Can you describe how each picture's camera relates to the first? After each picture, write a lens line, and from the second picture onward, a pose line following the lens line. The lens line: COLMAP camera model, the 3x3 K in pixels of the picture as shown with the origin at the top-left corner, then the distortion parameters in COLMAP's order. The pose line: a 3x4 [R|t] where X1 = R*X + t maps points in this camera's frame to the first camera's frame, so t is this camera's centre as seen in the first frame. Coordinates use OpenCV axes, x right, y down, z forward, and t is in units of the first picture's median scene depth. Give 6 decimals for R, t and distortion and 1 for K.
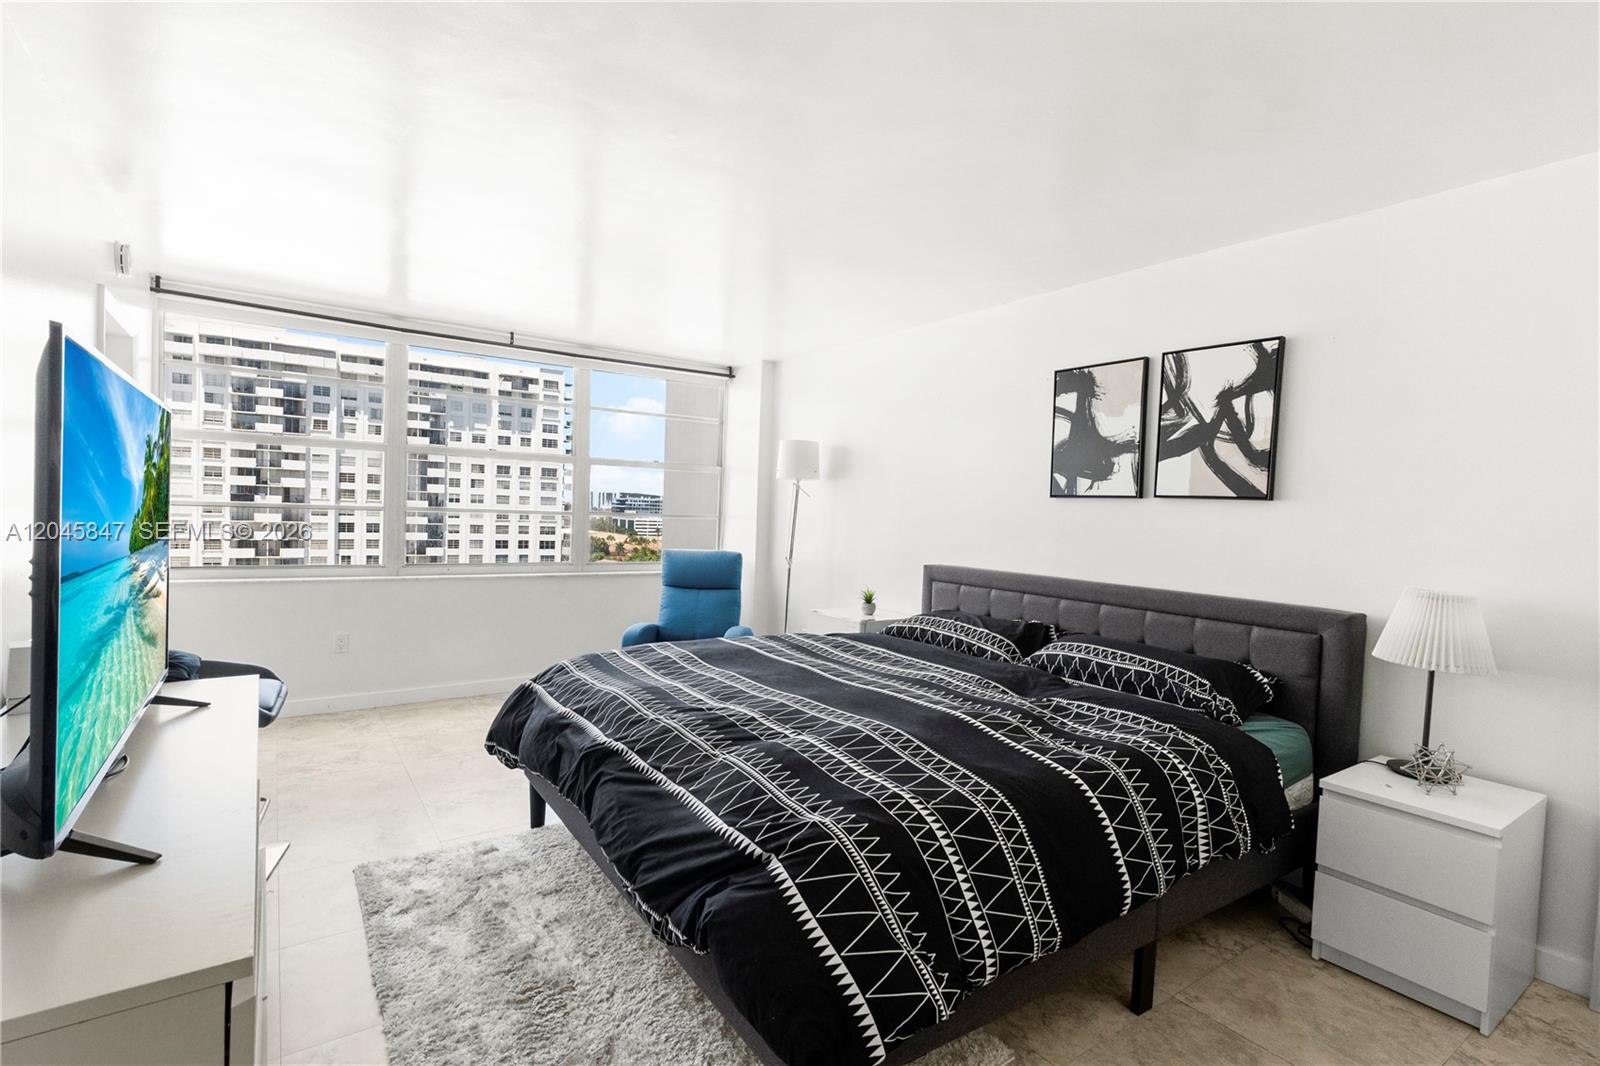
lens RADIAL K [[759.3, 0, 770.5], [0, 759.3, 533.8], [0, 0, 1]] dist [-0.002268, 0.001876]
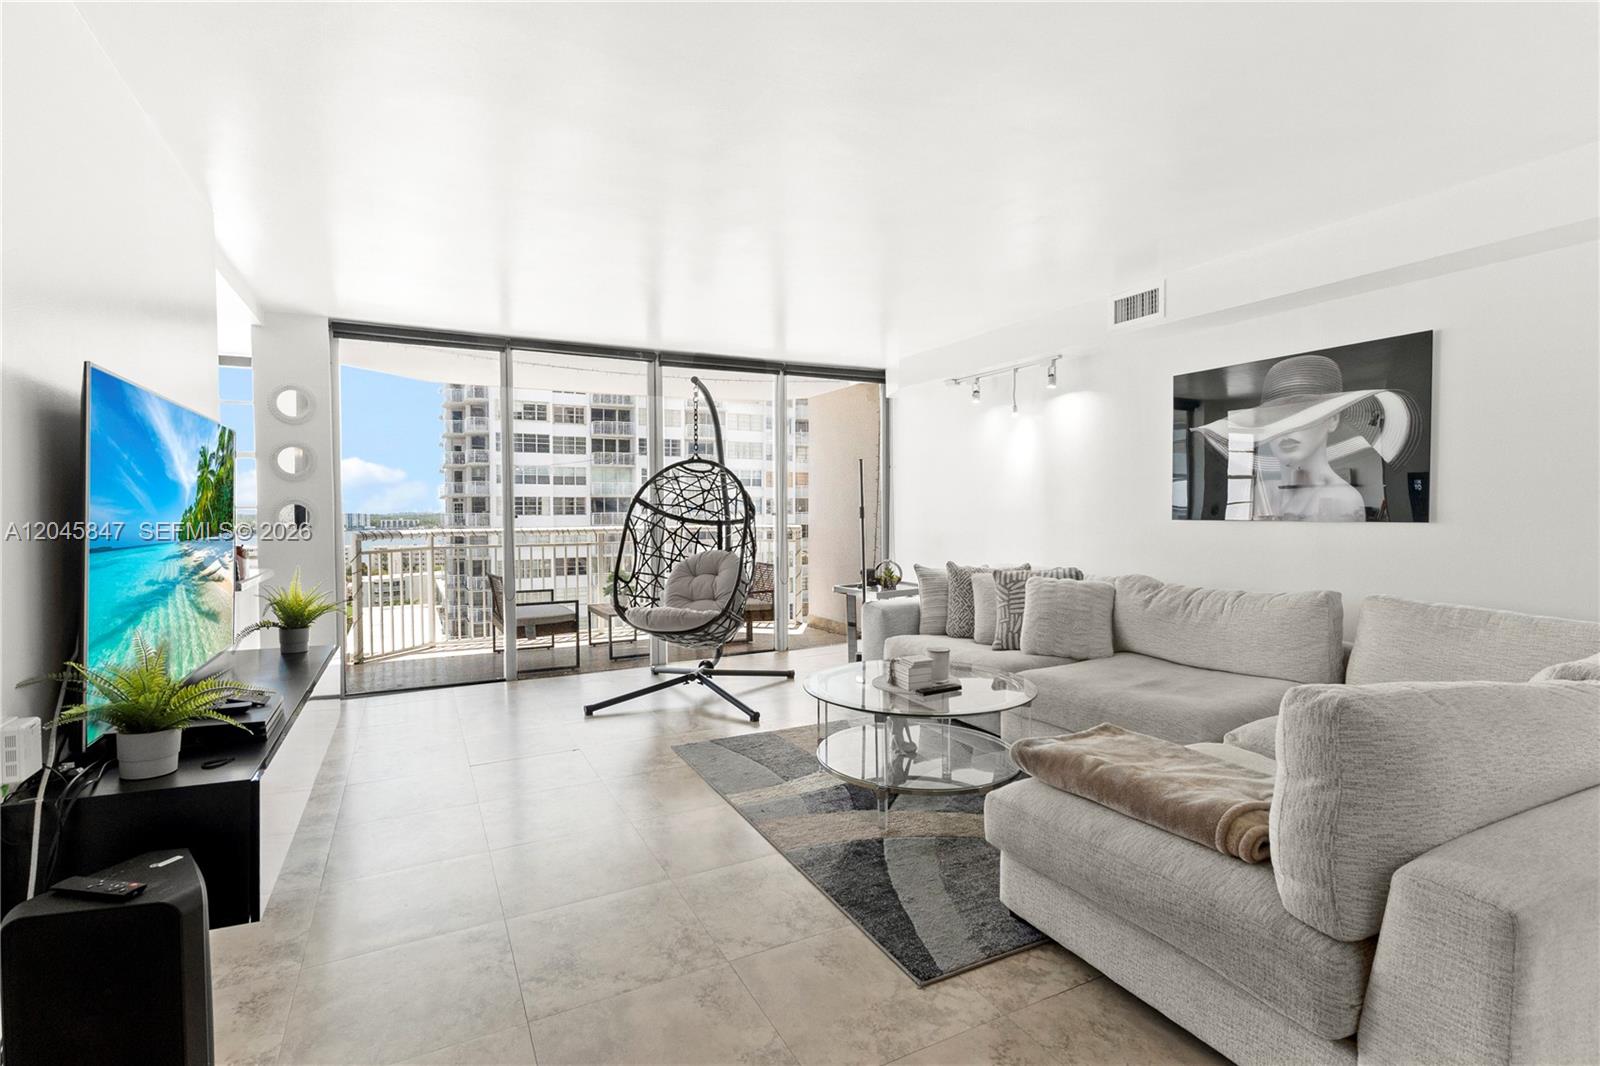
lens RADIAL K [[759.3, 0, 799.8], [0, 759.3, 531.5], [0, 0, 1]] dist [-0.002268, 0.001876]
pose [[0.991763, -0.030208, -0.124474, 0.301029], [0.028127, 0.999434, -0.018442, 0.059263], [0.124960, 0.014789, 0.992051, -0.098092]]
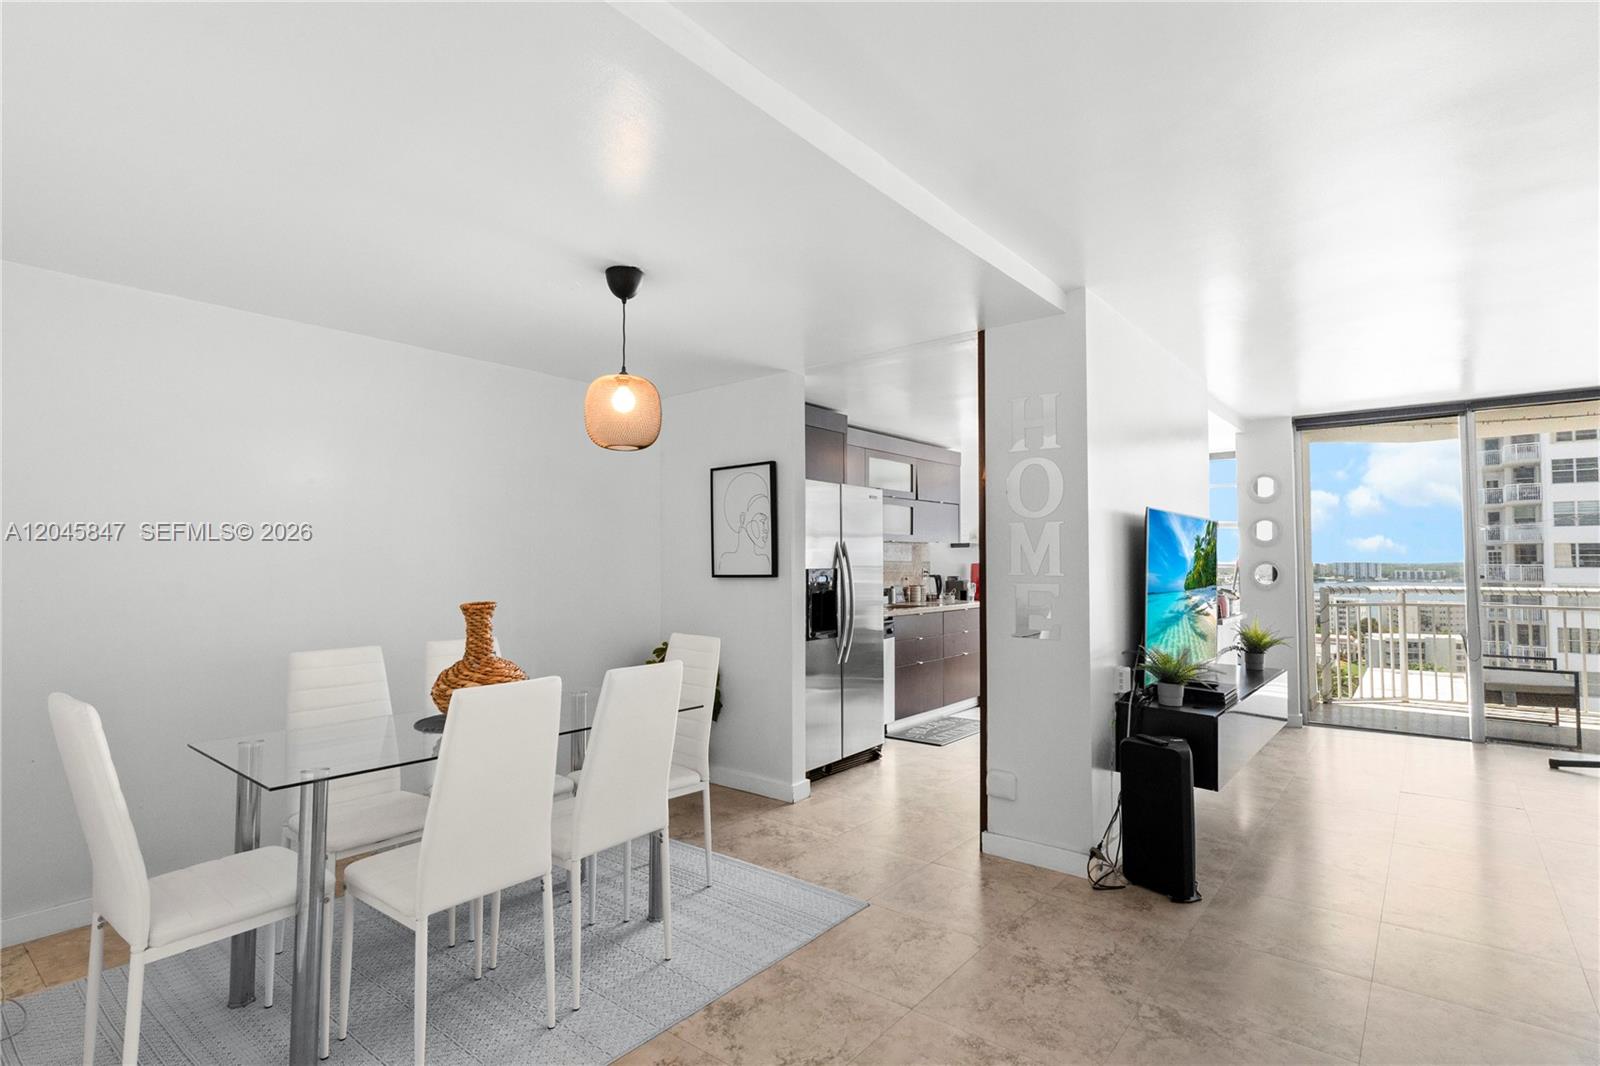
lens RADIAL K [[803.6, 0, 805.9], [0, 803.6, 532.1], [0, 0, 1]] dist [0.006442, 0.001189]
pose [[0.306227, -0.063610, -0.949831, 1.013891], [-0.032426, 0.996489, -0.077189, 0.071148], [0.951406, 0.054436, 0.303090, -0.741998]]
